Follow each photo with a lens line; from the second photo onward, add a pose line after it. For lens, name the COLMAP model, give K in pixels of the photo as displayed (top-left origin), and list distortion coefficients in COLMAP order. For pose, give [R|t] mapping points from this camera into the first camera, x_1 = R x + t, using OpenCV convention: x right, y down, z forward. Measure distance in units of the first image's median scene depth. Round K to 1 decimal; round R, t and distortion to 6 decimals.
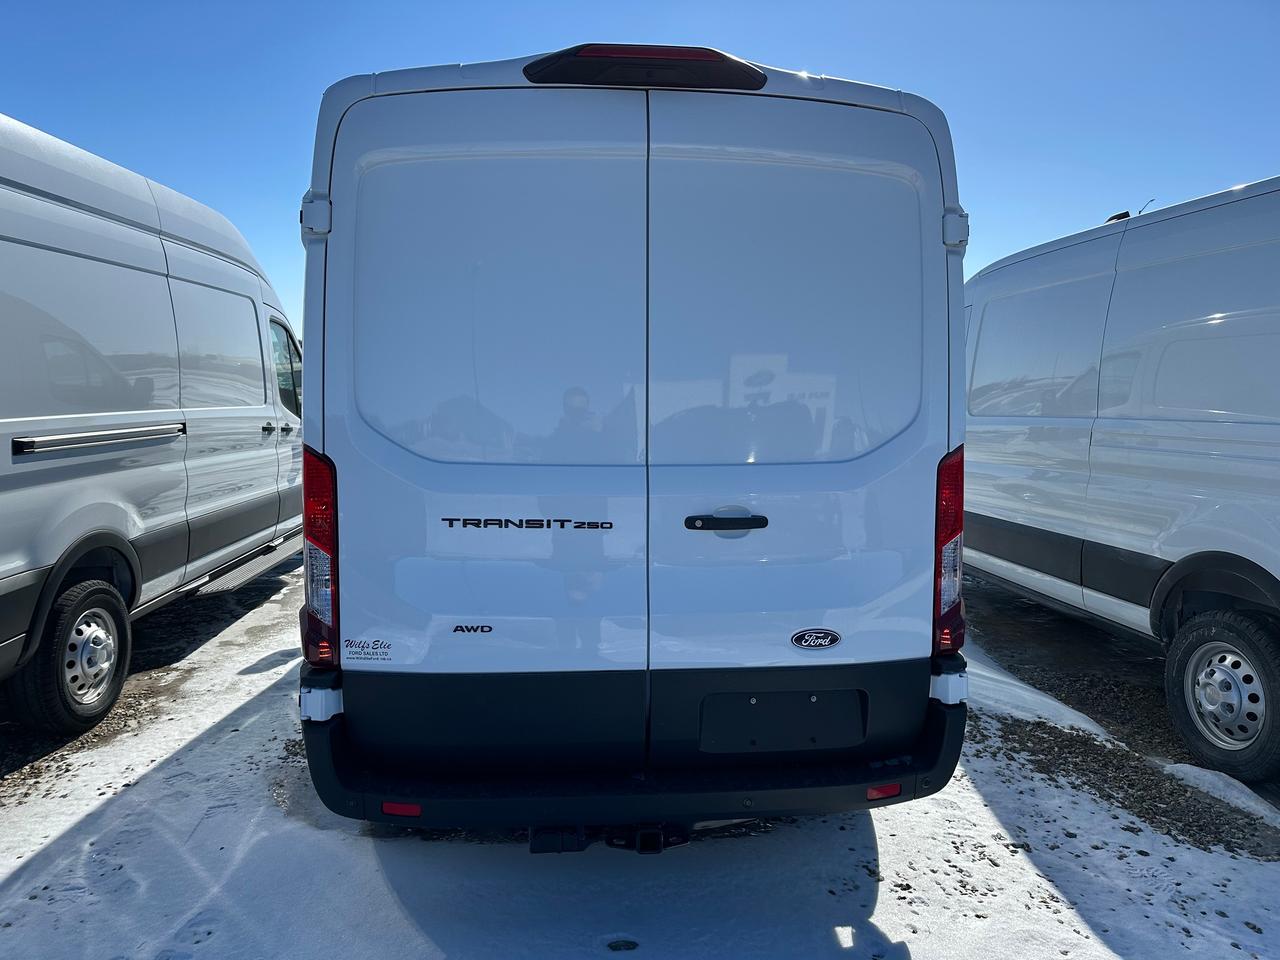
lens RADIAL K [[905.8, 0, 635.3], [0, 905.8, 481.5], [0, 0, 1]] dist [0.027395, -0.022429]
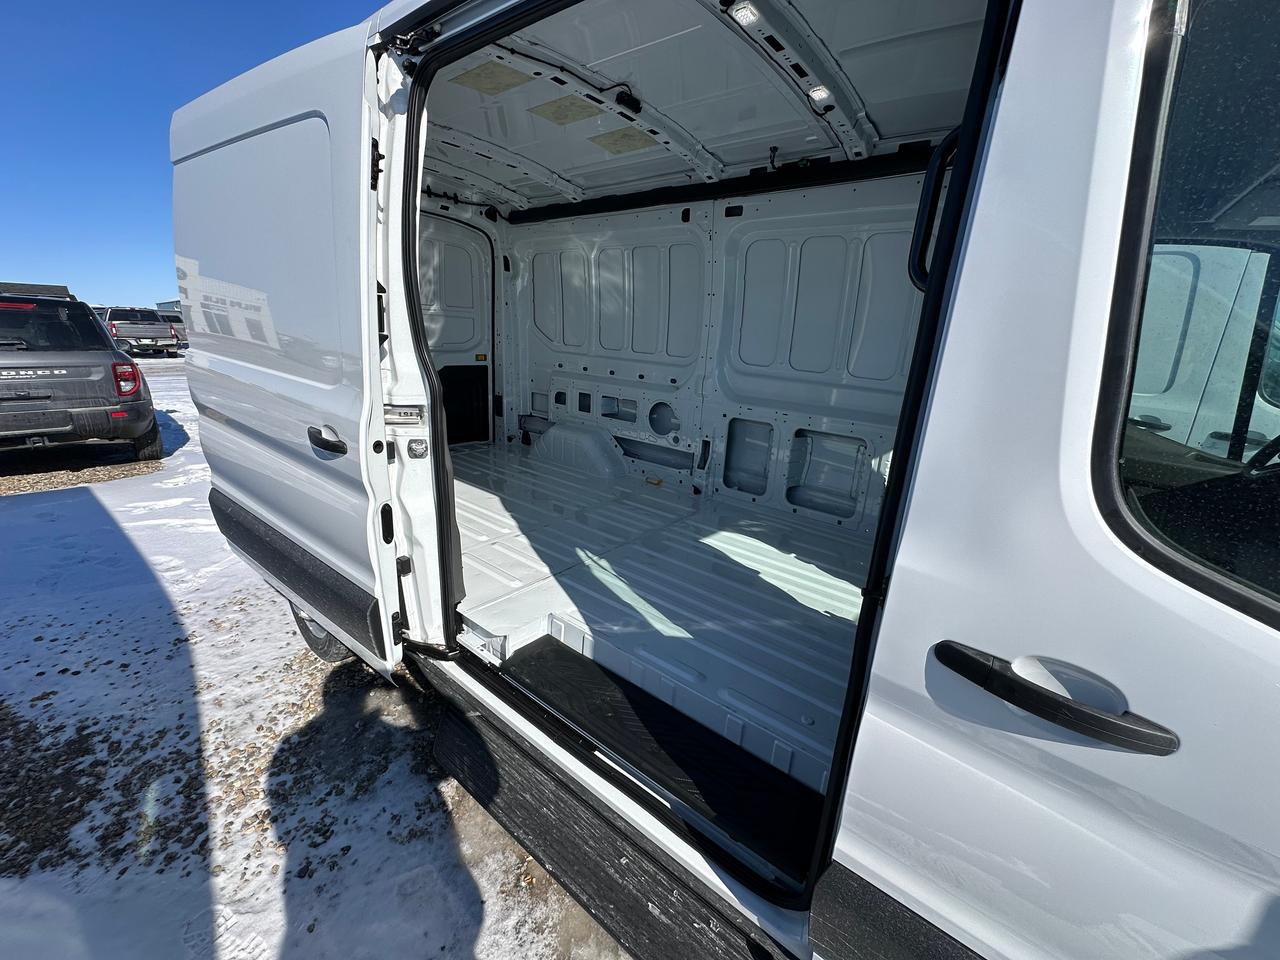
lens RADIAL K [[506.0, 0, 637.6], [0, 506.0, 477.2], [0, 0, 1]] dist [0.000101, 0.000450]
pose [[-0.695411, 0.170147, -0.698179, 0.499962], [-0.127443, 0.926964, 0.352840, -0.249708], [0.707221, 0.334346, -0.622937, 2.208513]]
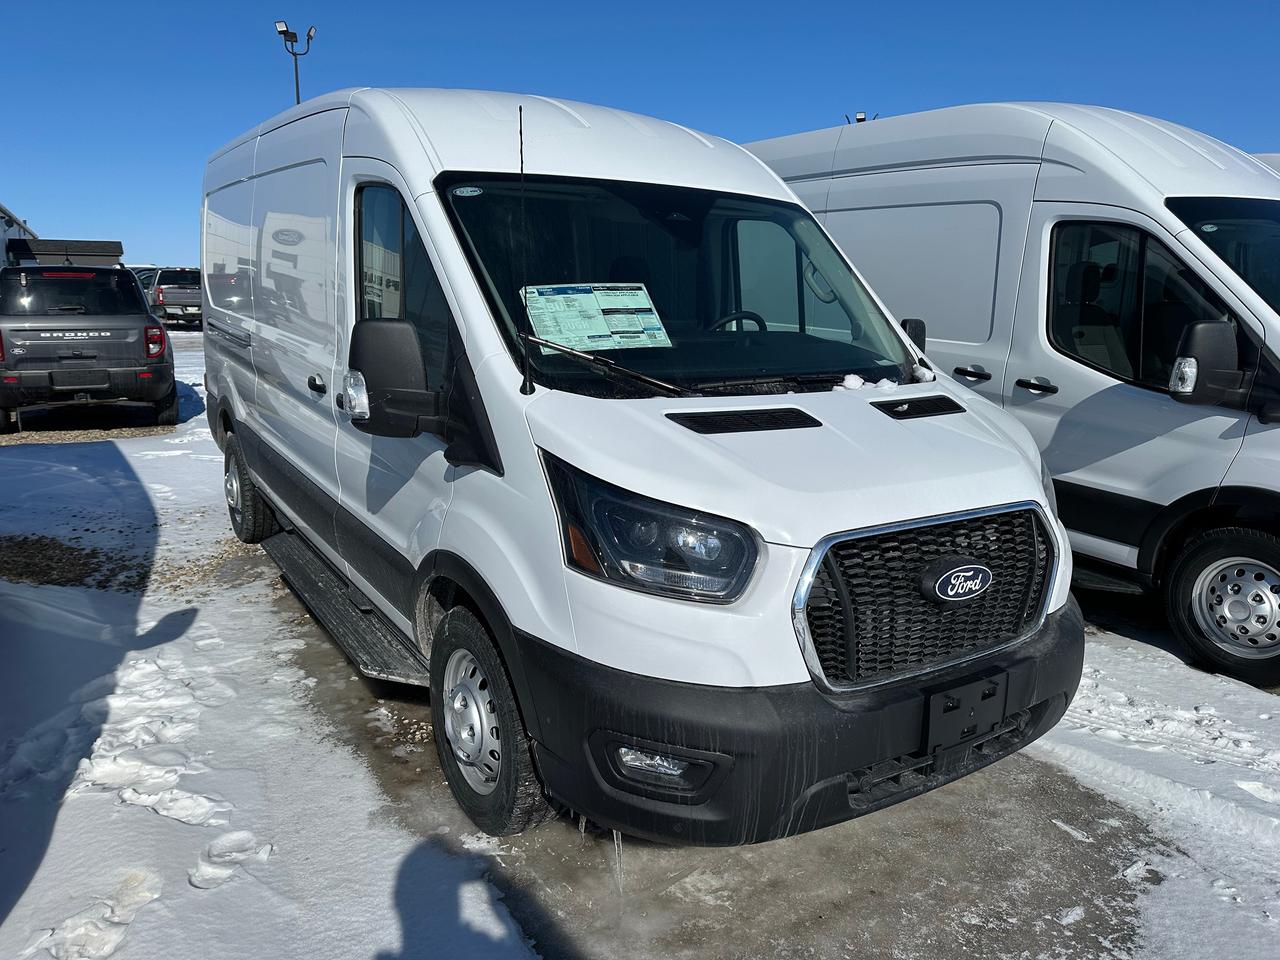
lens RADIAL K [[905.8, 0, 640.6], [0, 905.8, 476.8], [0, 0, 1]] dist [0.027395, -0.022429]
pose [[-0.881974, 0.080317, -0.464404, 0.467364], [-0.078878, 0.946319, 0.313463, -0.430425], [0.464650, 0.313098, -0.828293, 3.462482]]
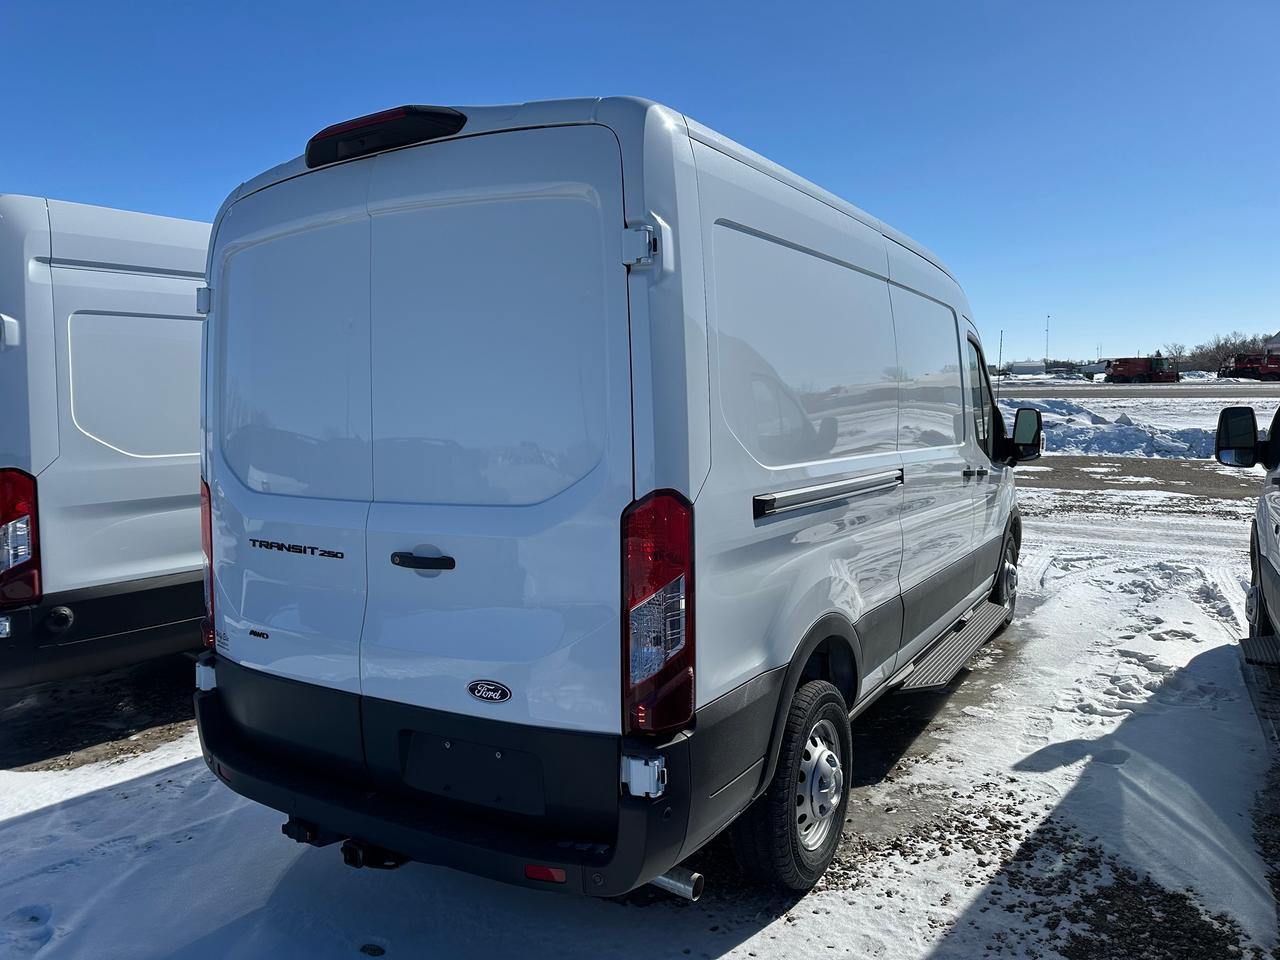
lens RADIAL K [[905.8, 0, 634.0], [0, 905.8, 479.7], [0, 0, 1]] dist [0.027395, -0.022429]
pose [[0.799025, 0.025788, -0.600745, 0.802001], [-0.040927, 0.999095, -0.011547, -0.039450], [0.599903, 0.033813, 0.799358, 0.290177]]
